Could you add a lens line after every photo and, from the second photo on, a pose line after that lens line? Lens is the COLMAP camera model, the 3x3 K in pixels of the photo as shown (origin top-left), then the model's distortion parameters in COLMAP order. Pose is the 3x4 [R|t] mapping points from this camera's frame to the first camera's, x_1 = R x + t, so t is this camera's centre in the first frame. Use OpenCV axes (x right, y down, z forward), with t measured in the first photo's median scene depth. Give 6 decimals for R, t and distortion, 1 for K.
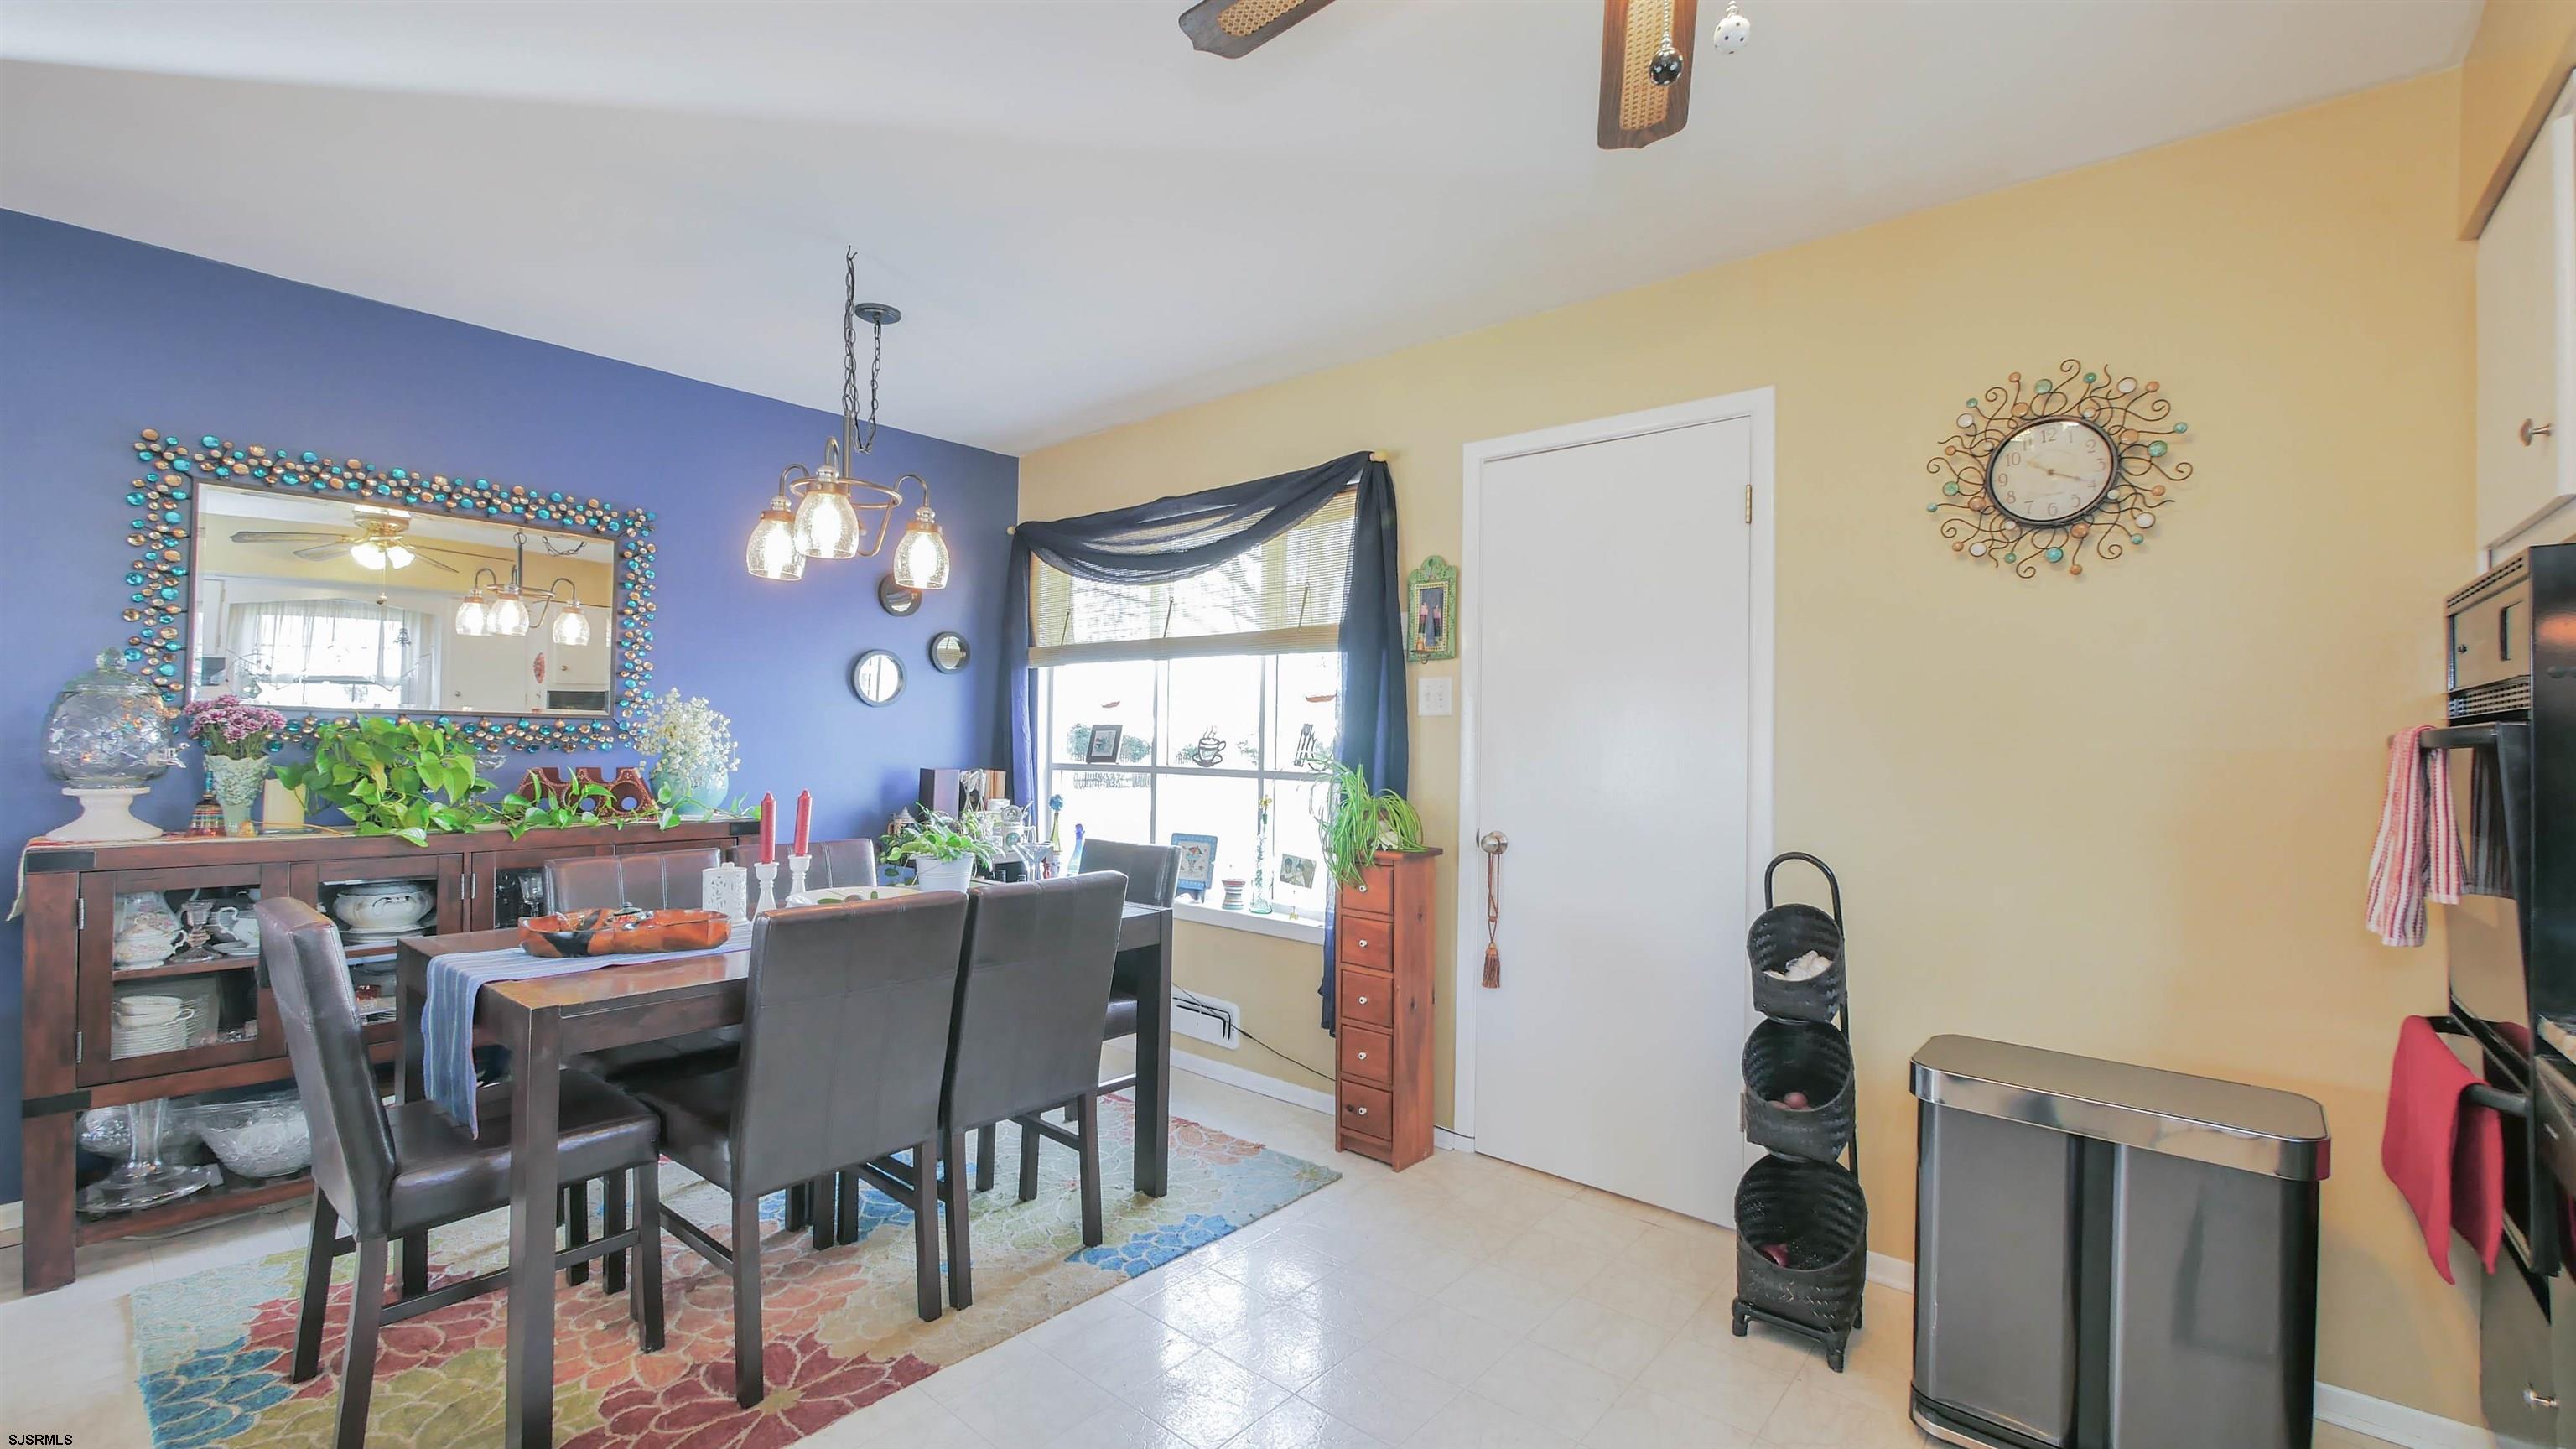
lens RADIAL K [[1058.8, 0, 1278.0], [0, 1058.8, 718.9], [0, 0, 1]] dist [-0.011514, 0.003039]
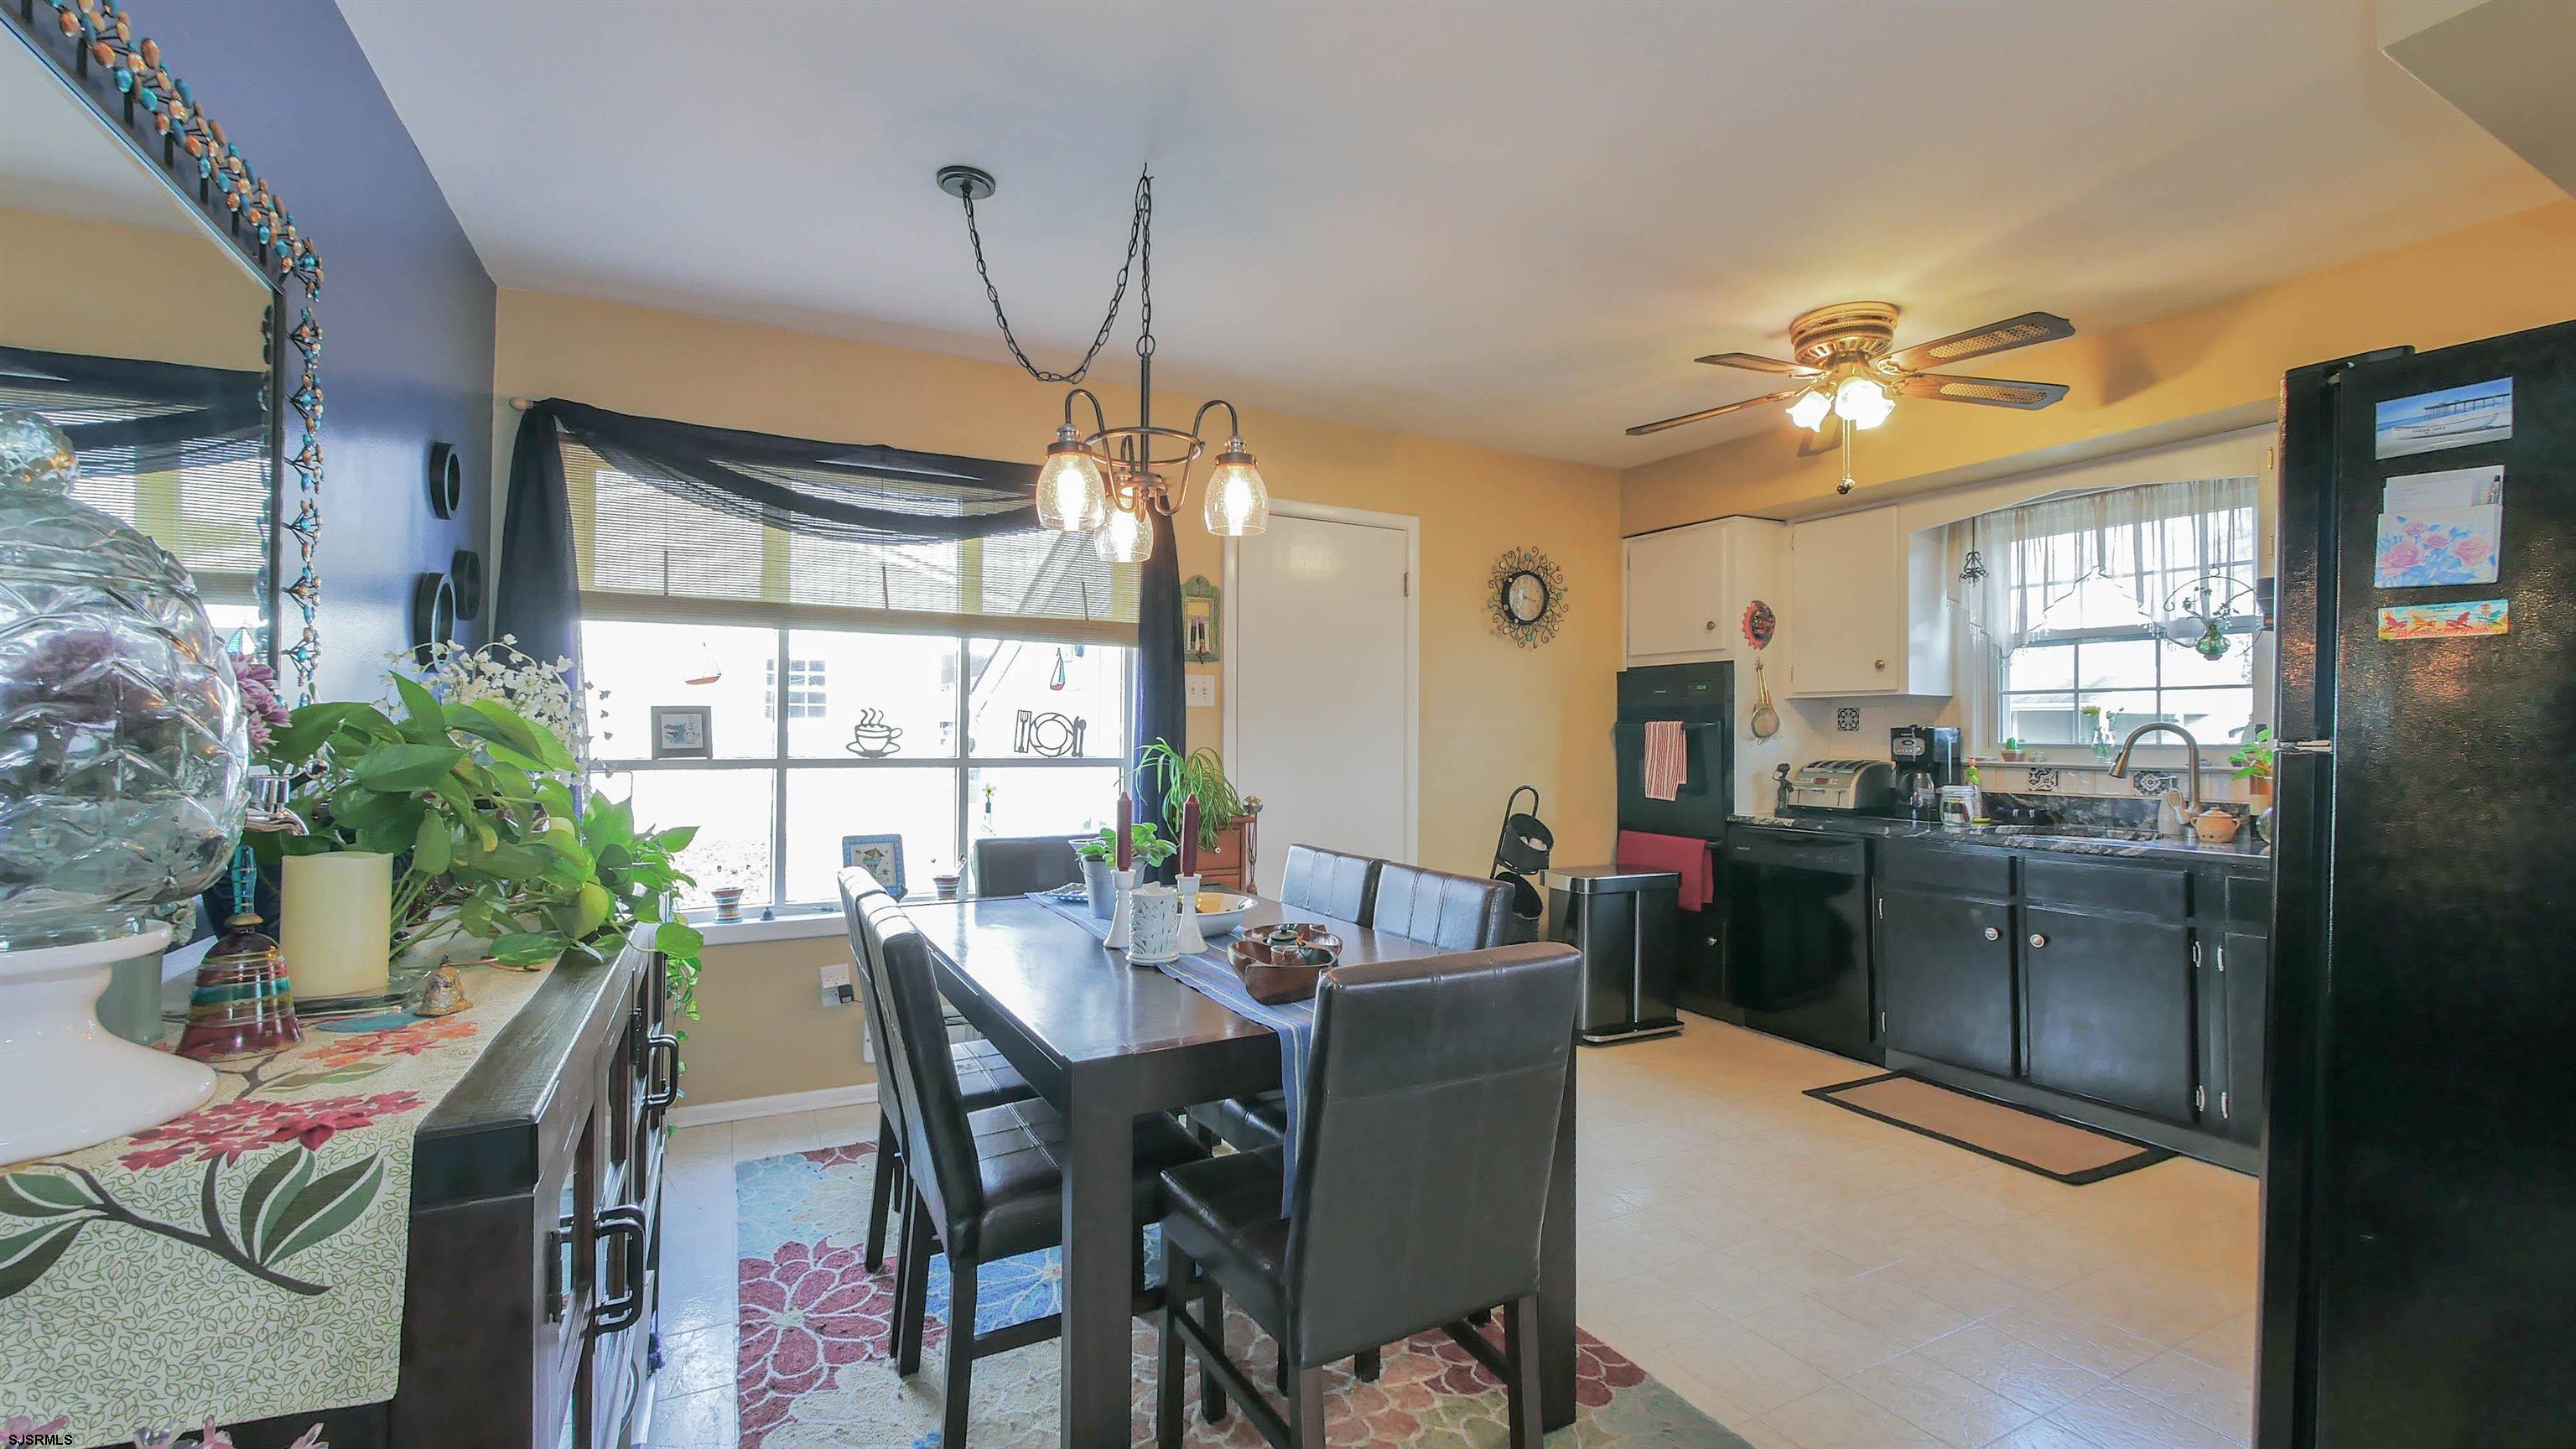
lens RADIAL K [[1060.6, 0, 1277.2], [0, 1060.6, 730.9], [0, 0, 1]] dist [-0.006052, 0.000276]
pose [[0.380036, -0.007822, 0.924939, -0.762378], [-0.020172, 0.999656, 0.016742, 0.001926], [-0.924752, -0.025020, 0.379747, 0.357939]]
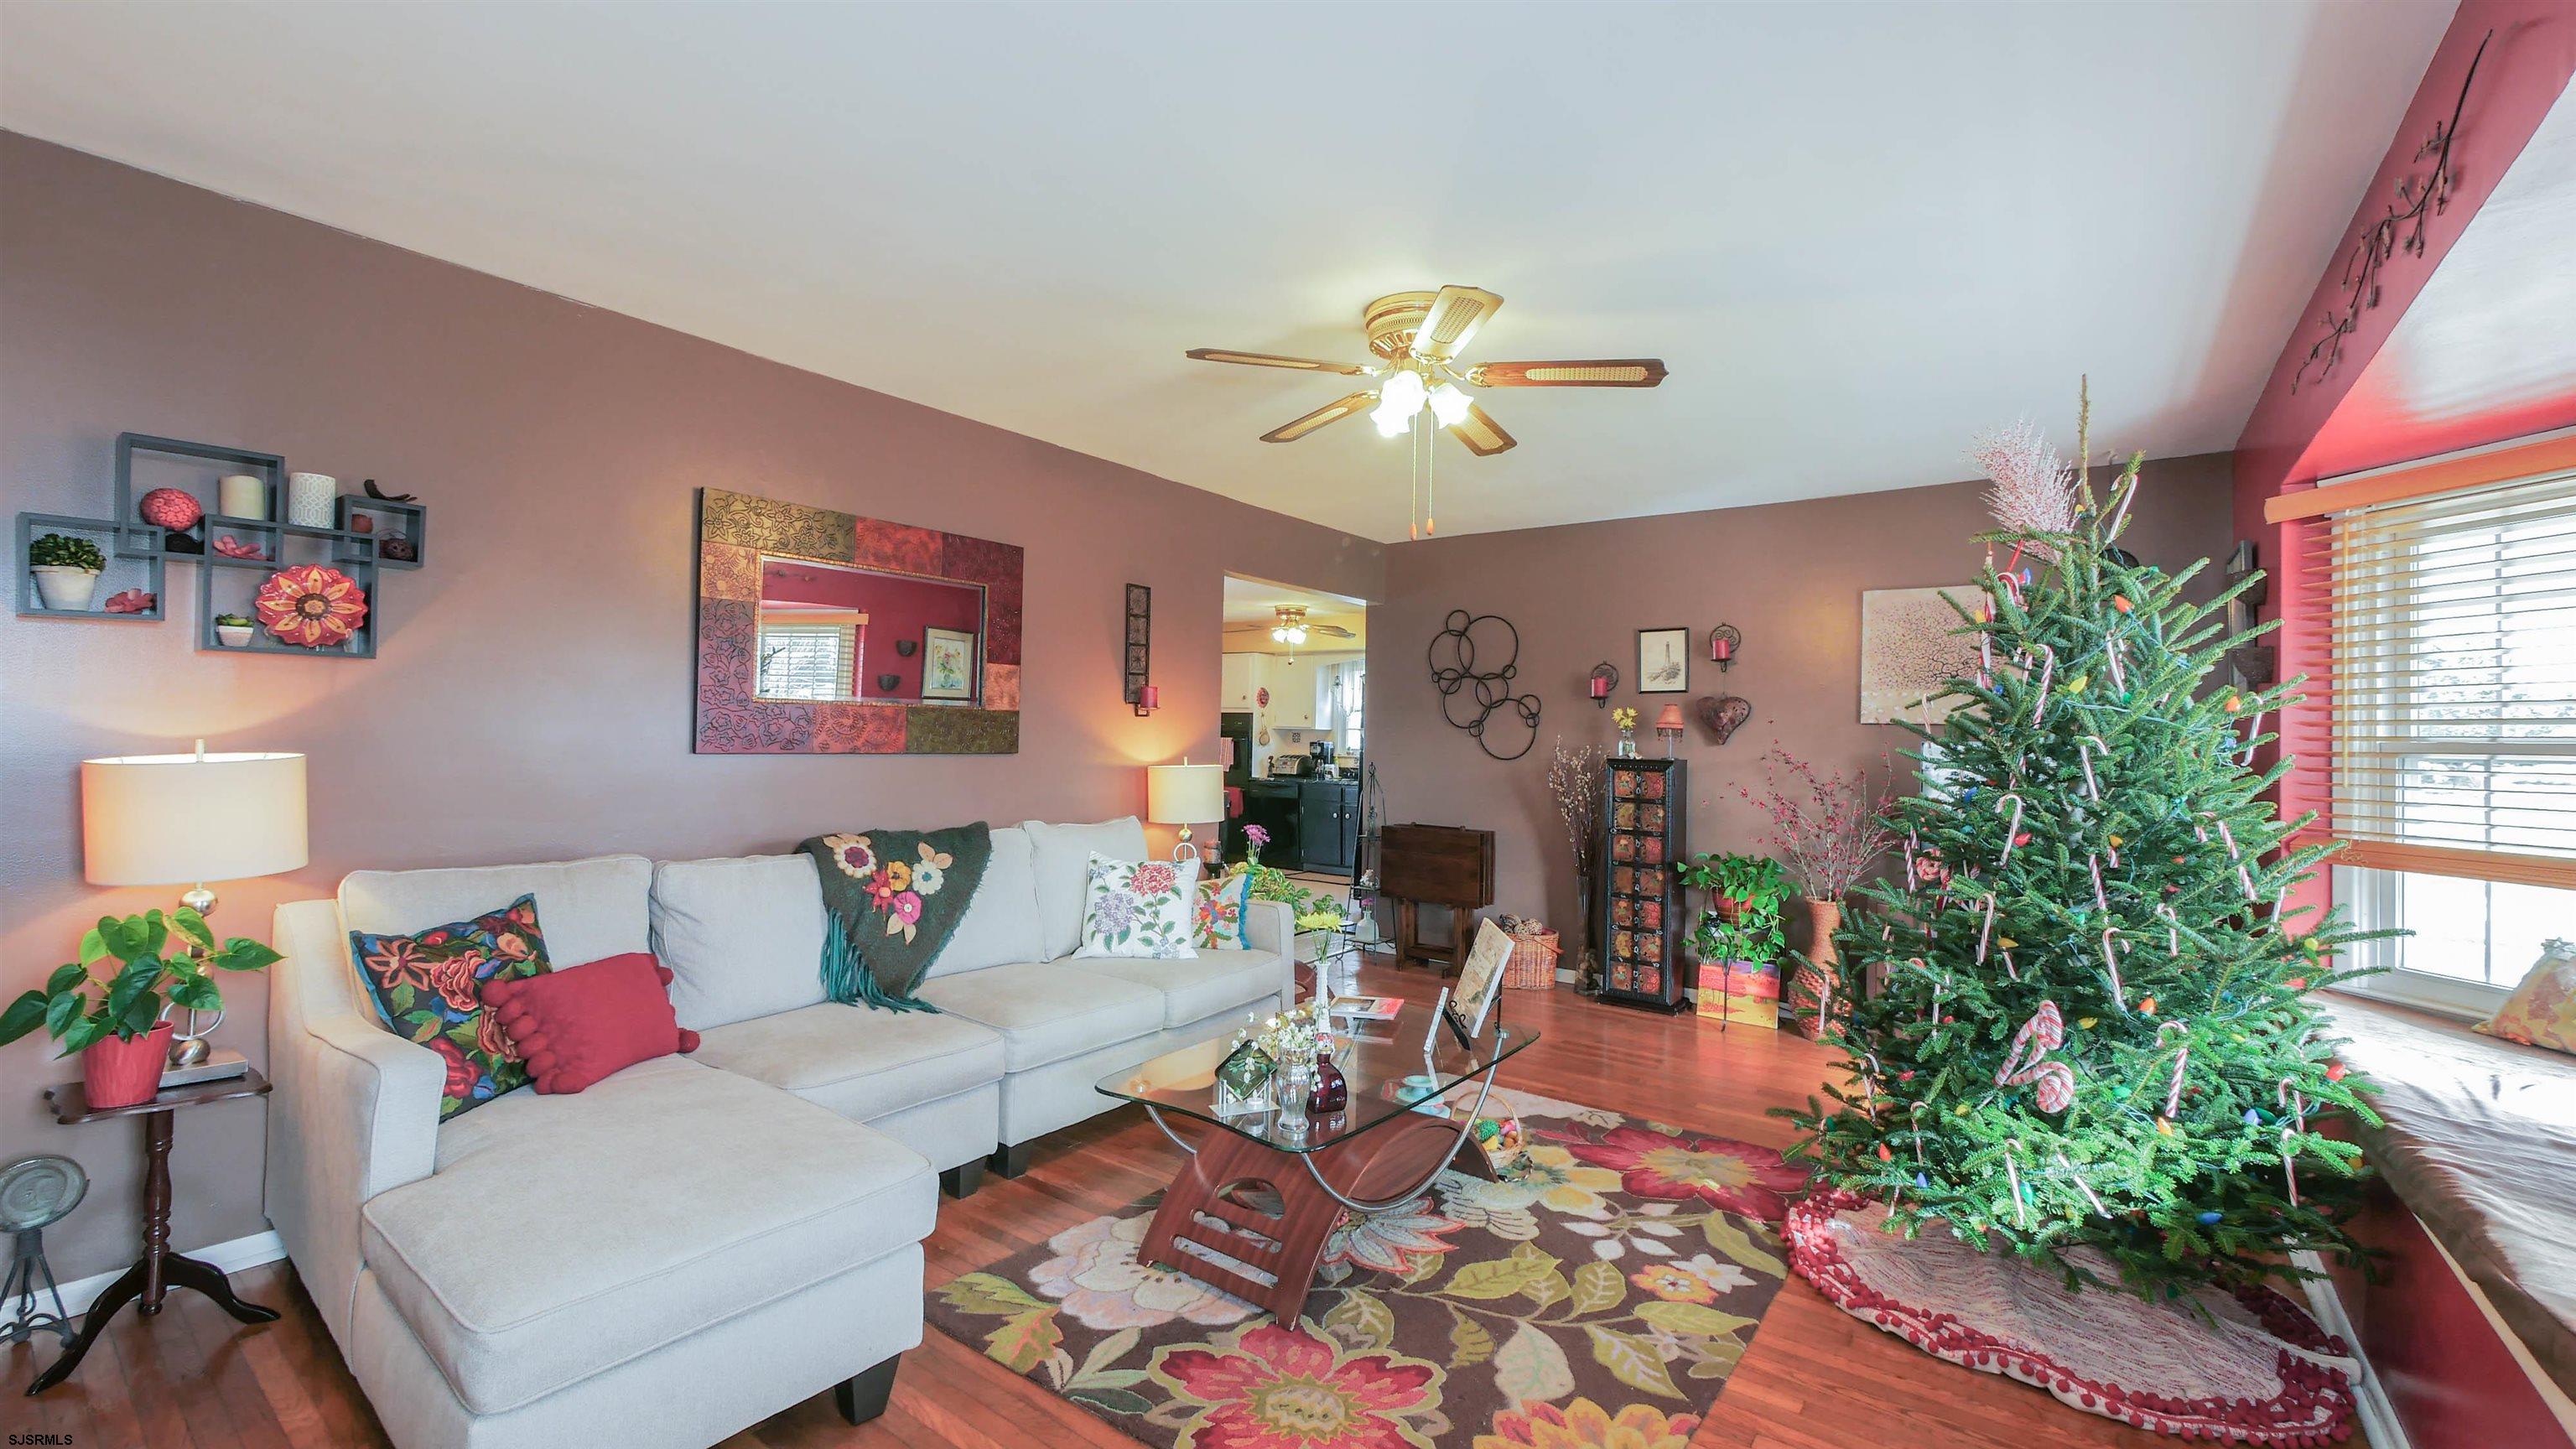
lens RADIAL K [[1058.8, 0, 1278.0], [0, 1058.8, 718.9], [0, 0, 1]] dist [-0.011514, 0.003039]
pose [[-0.059455, 0.002183, 0.998229, -2.164169], [-0.042060, 0.999104, -0.004690, -0.036435], [-0.997344, -0.042265, -0.059310, 0.431006]]
